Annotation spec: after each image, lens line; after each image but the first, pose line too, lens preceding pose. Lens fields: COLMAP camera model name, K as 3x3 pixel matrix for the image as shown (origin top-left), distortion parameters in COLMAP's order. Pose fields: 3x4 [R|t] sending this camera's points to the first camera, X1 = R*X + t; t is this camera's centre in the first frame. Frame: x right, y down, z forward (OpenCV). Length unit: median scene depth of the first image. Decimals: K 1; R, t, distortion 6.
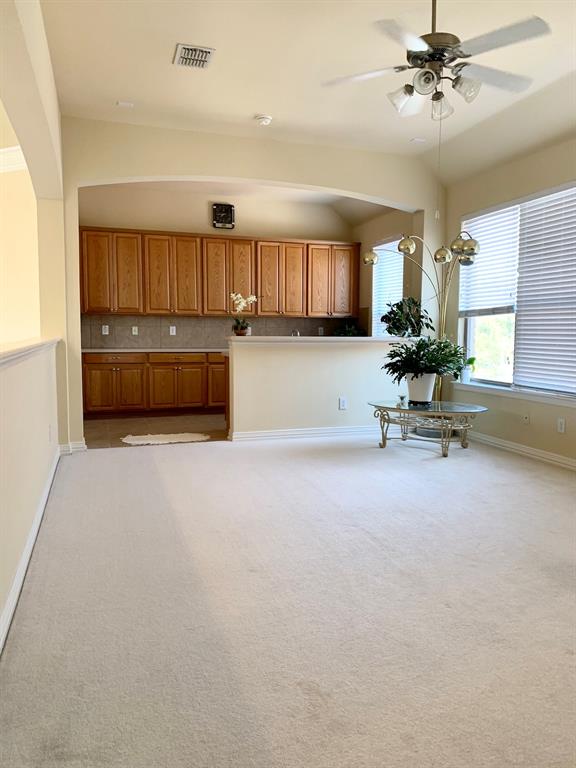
lens RADIAL K [[577.4, 0, 302.2], [0, 577.4, 387.0], [0, 0, 1]] dist [0.004309, -0.003755]
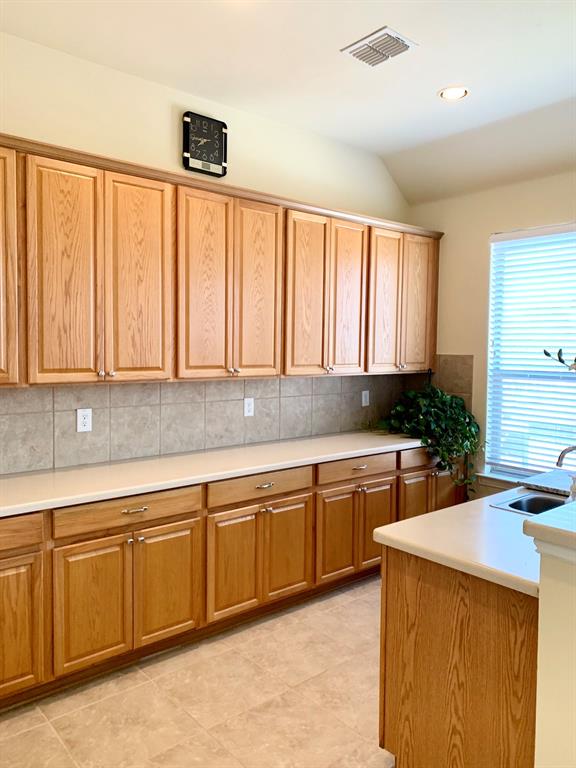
lens RADIAL K [[582.0, 0, 287.4], [0, 582.0, 375.7], [0, 0, 1]] dist [-0.000735, 0.000131]
pose [[0.931413, -0.014583, 0.363671, -0.239206], [0.029847, 0.998892, -0.036387, -0.108882], [-0.362738, 0.044745, 0.930816, 0.589579]]
